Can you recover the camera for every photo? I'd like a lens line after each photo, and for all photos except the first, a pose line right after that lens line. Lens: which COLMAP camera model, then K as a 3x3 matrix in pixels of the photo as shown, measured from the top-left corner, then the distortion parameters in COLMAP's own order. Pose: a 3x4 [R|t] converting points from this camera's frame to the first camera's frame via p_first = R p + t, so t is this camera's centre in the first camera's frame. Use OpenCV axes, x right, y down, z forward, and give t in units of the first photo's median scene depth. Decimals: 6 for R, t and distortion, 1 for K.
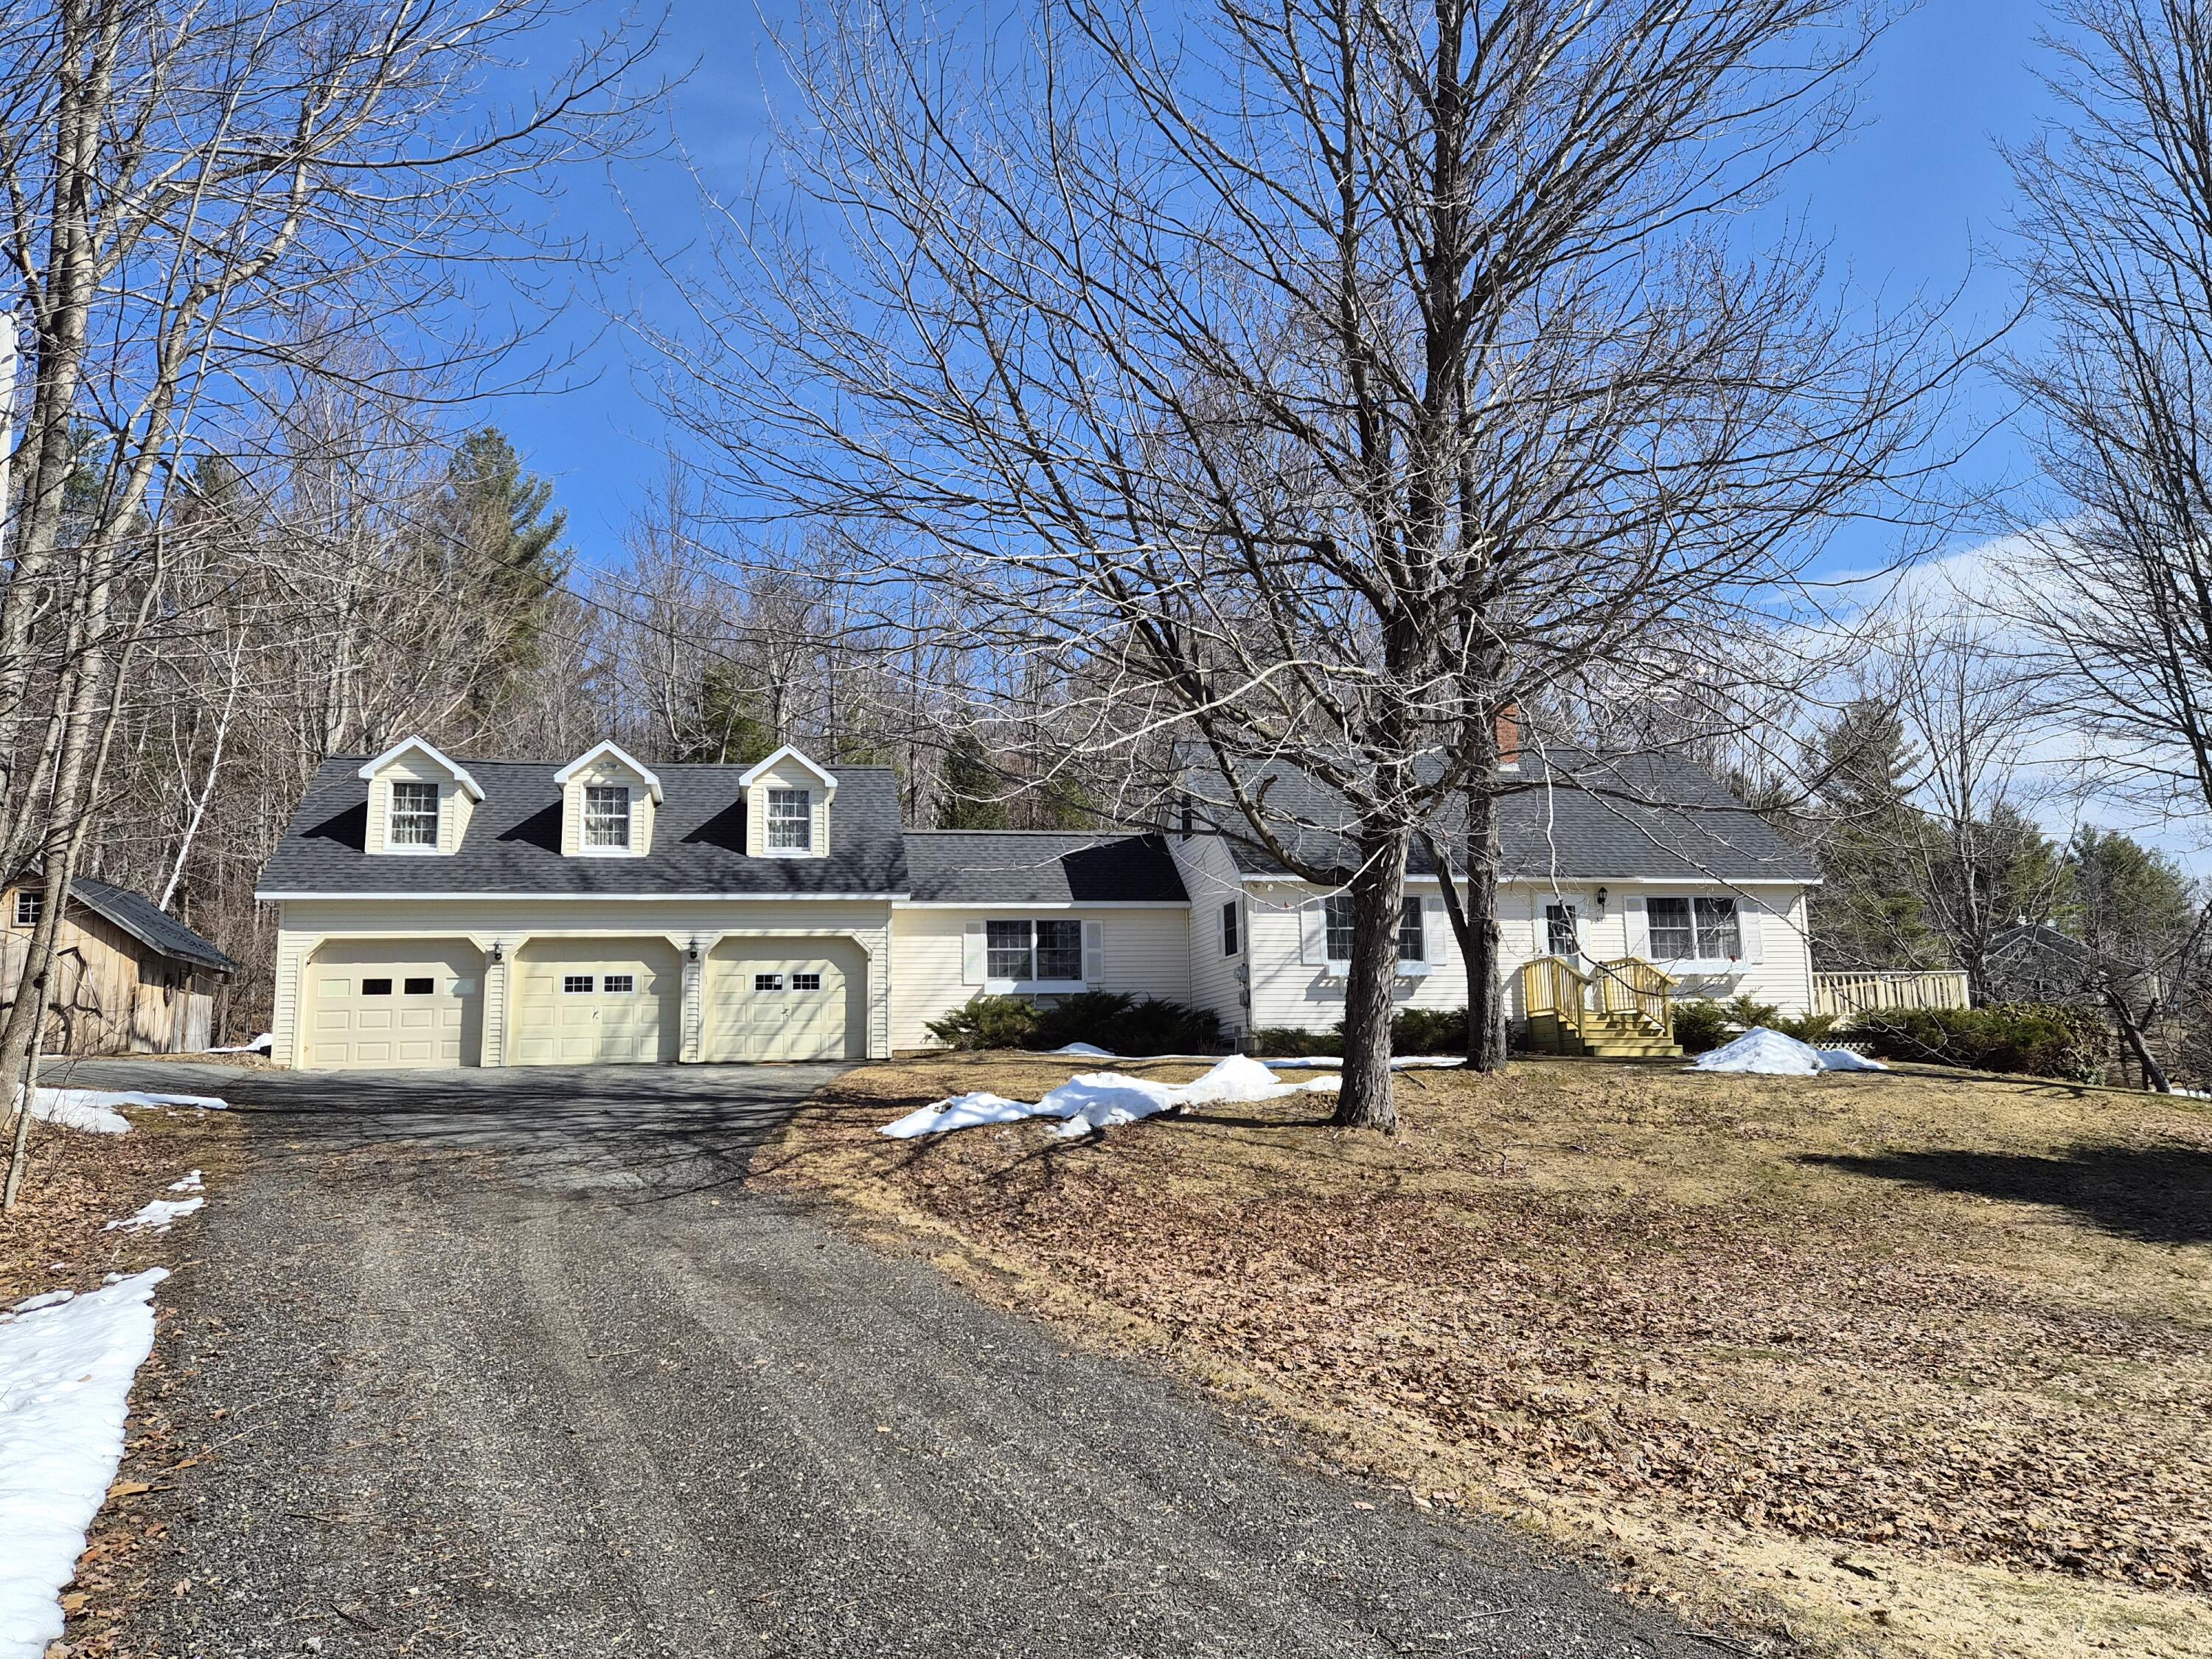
lens RADIAL K [[1649.0, 0, 1113.6], [0, 1649.0, 816.7], [0, 0, 1]] dist [0.090741, -0.087300]
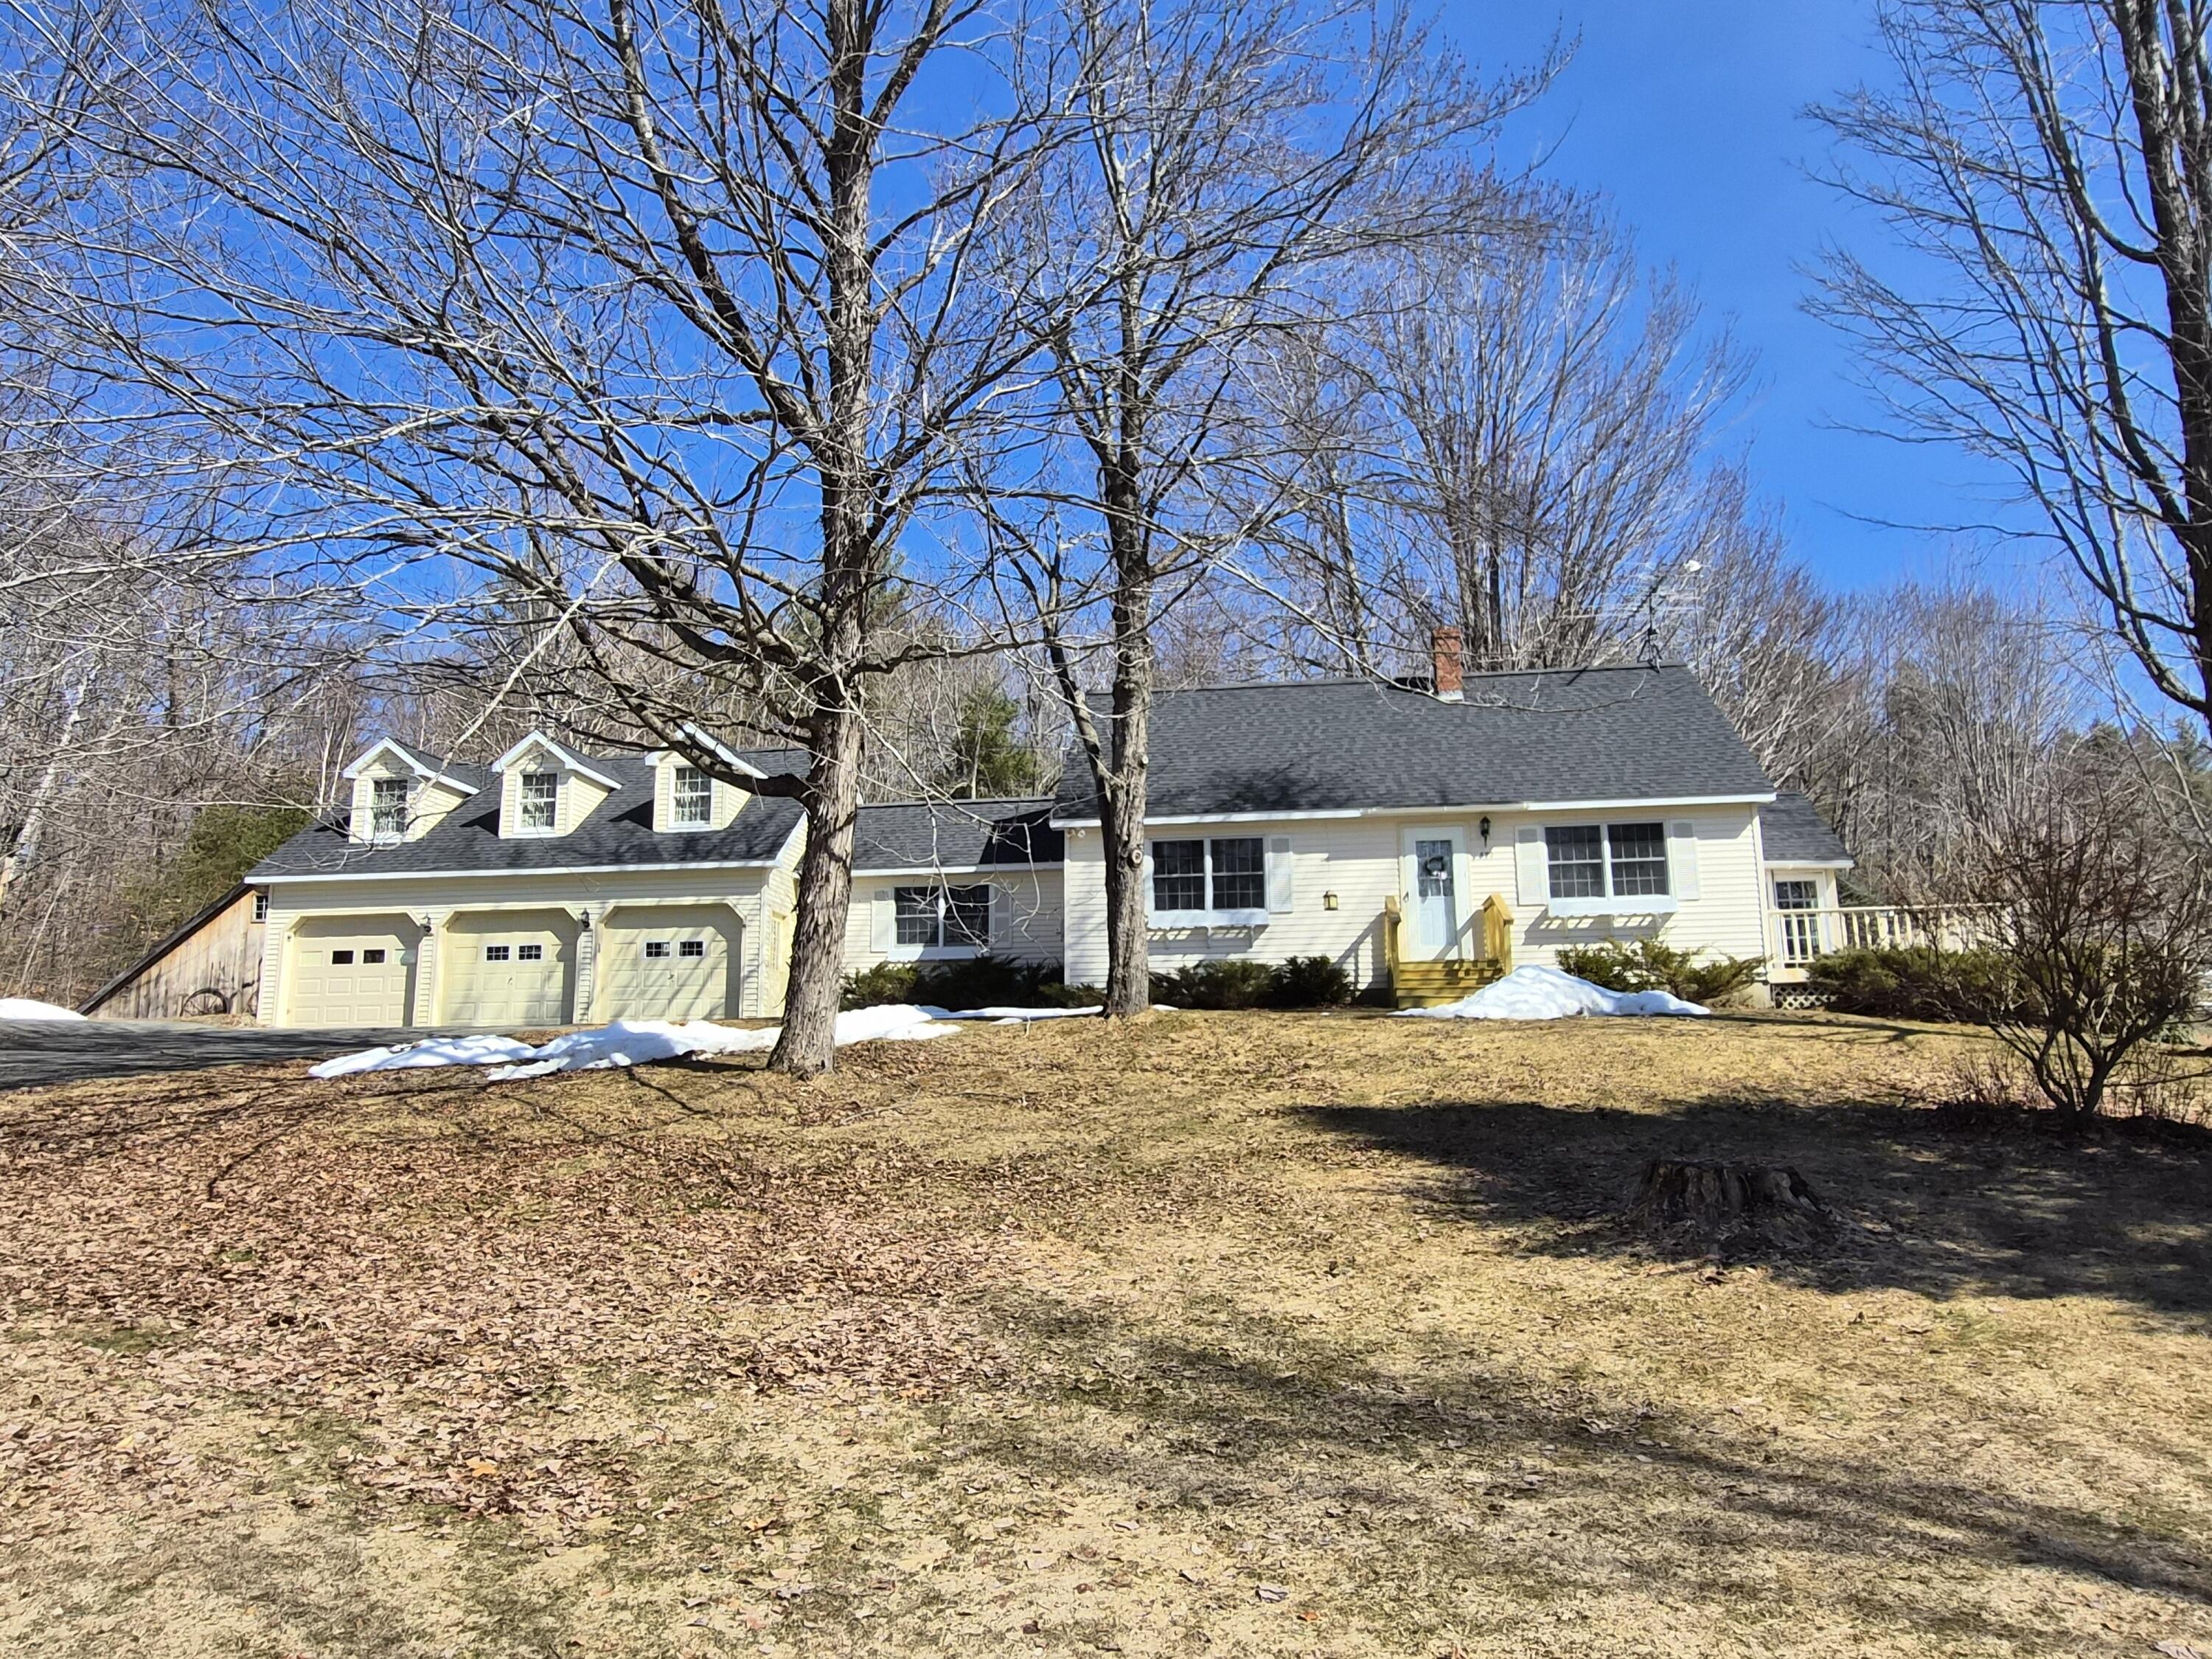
lens RADIAL K [[1485.1, 0, 1087.7], [0, 1485.1, 817.0], [0, 0, 1]] dist [-0.021129, 0.028568]
pose [[0.939900, -0.052785, -0.337344, 0.365753], [0.046578, 0.998564, -0.026472, 0.053816], [0.338257, 0.009168, 0.941009, 0.210989]]
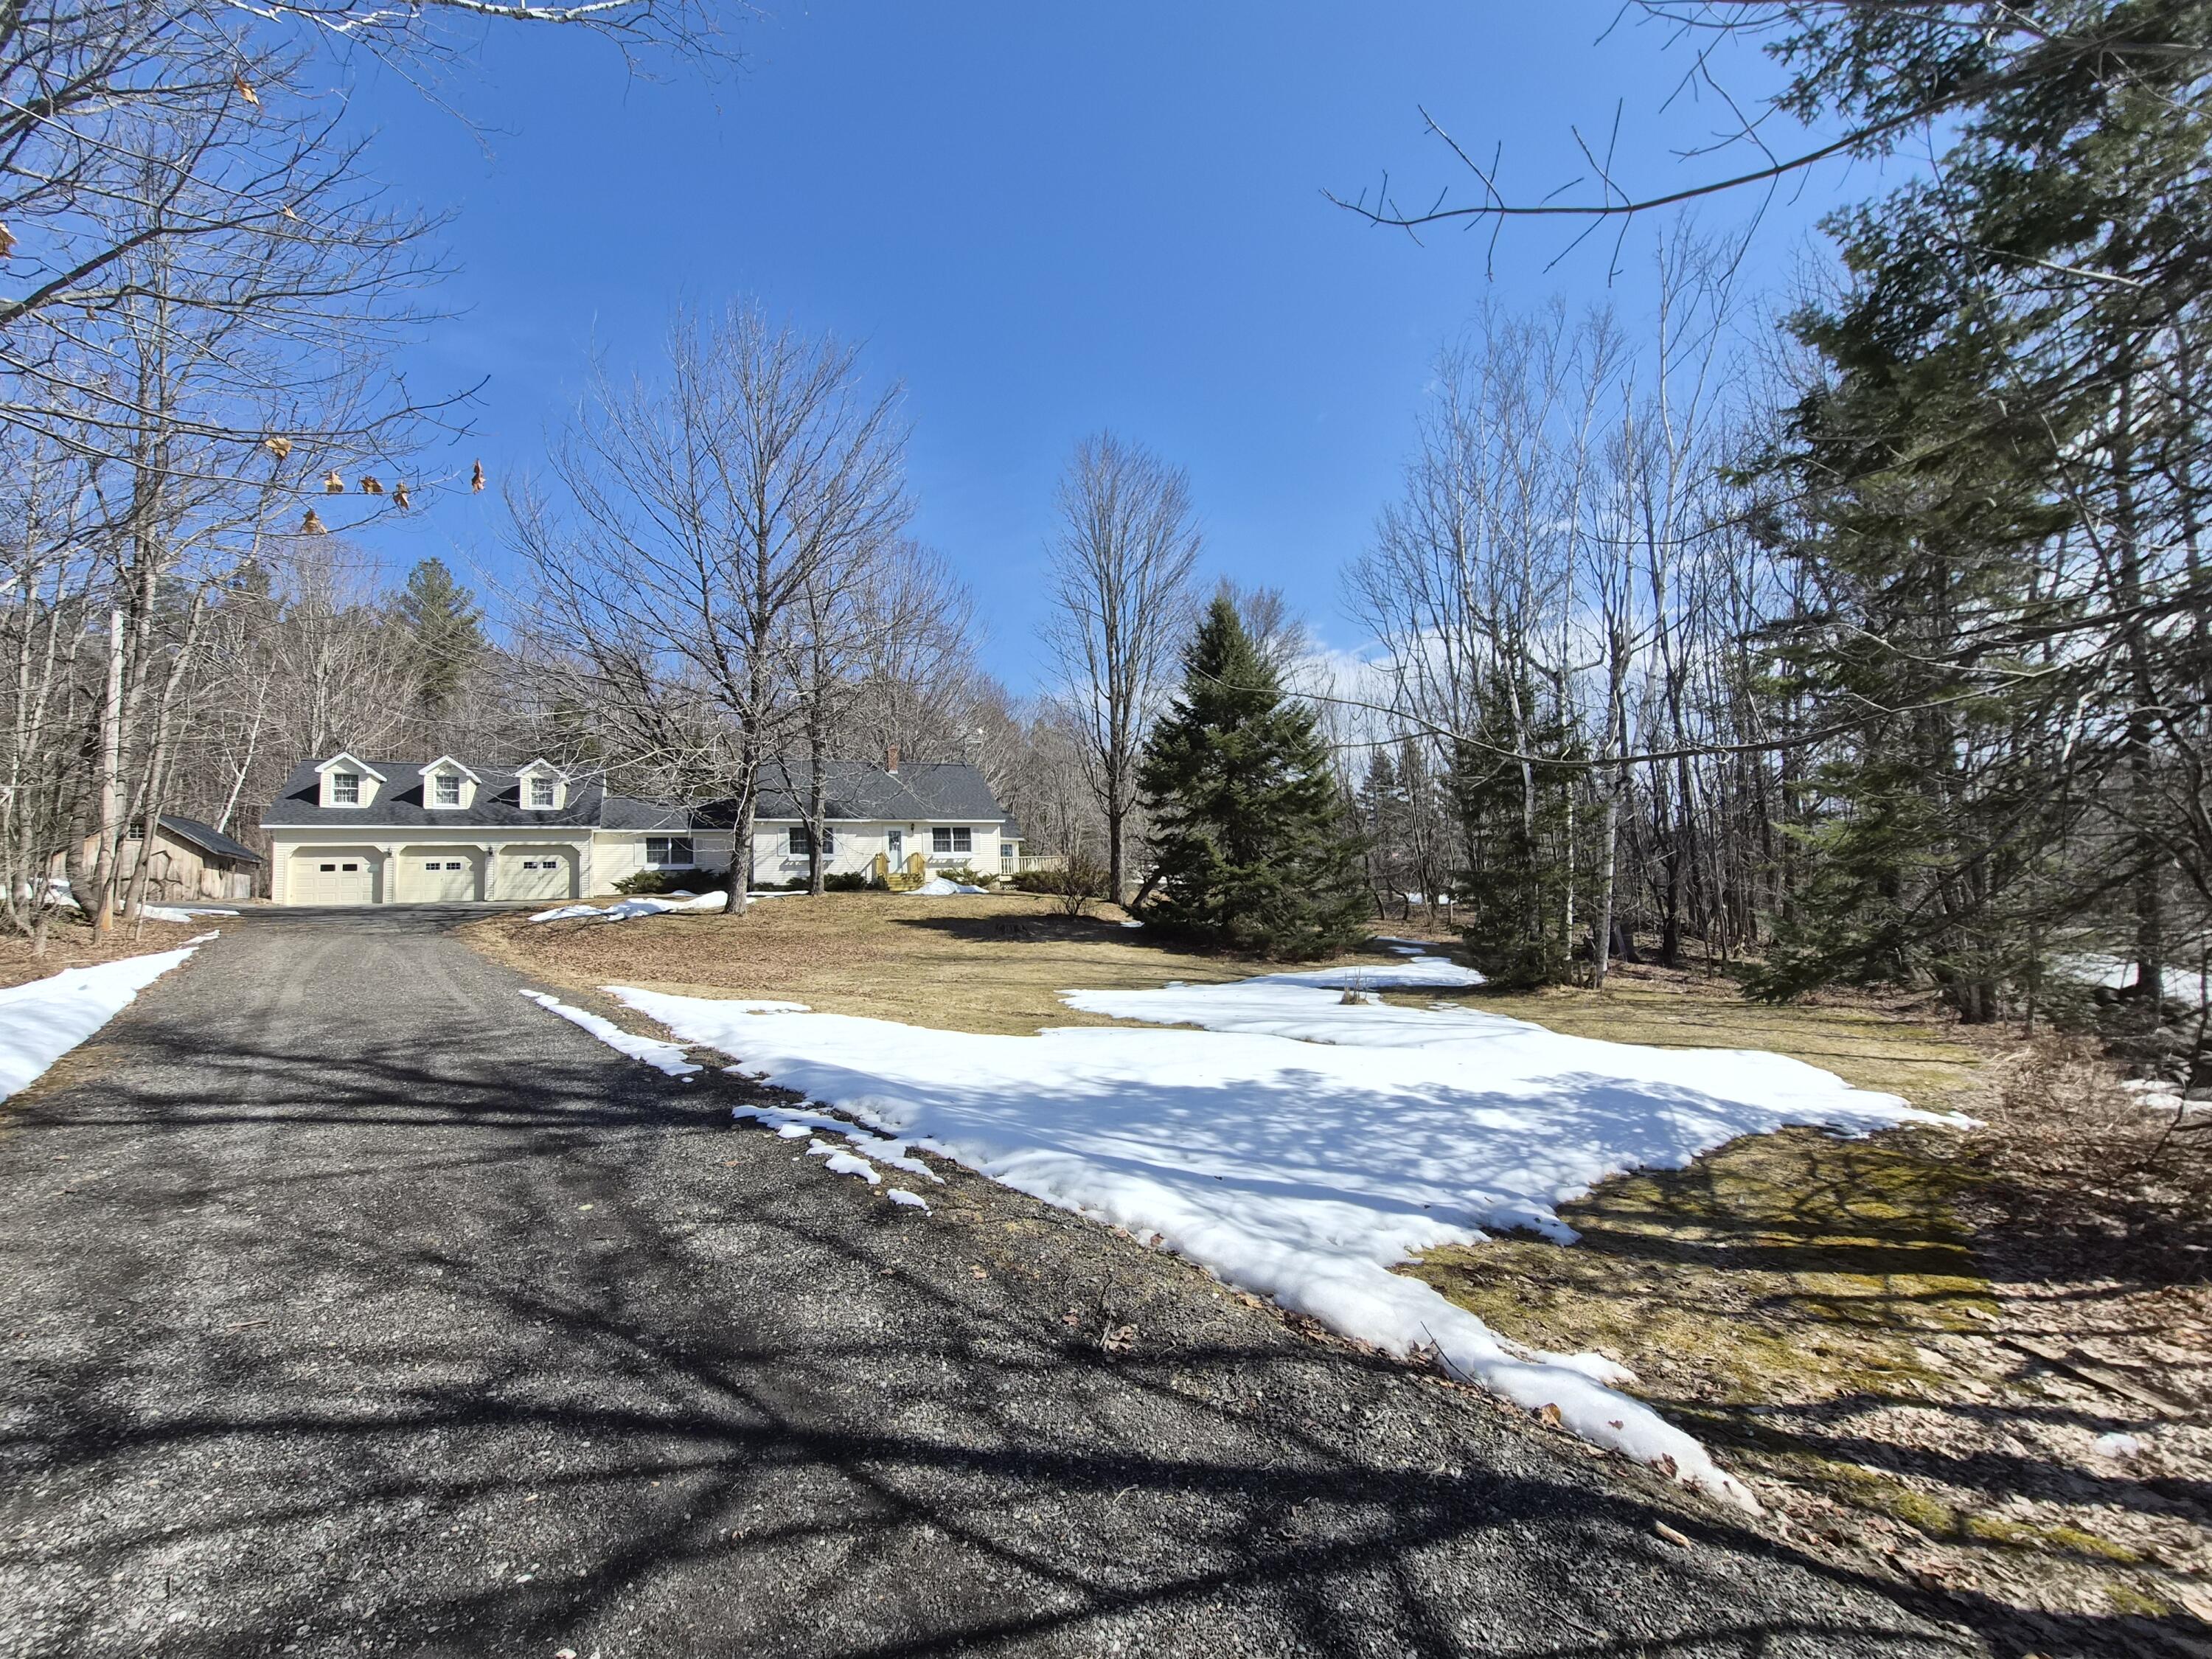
lens RADIAL K [[924.4, 0, 1113.3], [0, 924.4, 840.8], [0, 0, 1]] dist [-0.002059, -0.000049]
pose [[0.969914, -0.002903, 0.243432, 0.253509], [-0.014410, 0.997491, 0.069310, -0.031323], [-0.243022, -0.070732, 0.967438, -0.401495]]
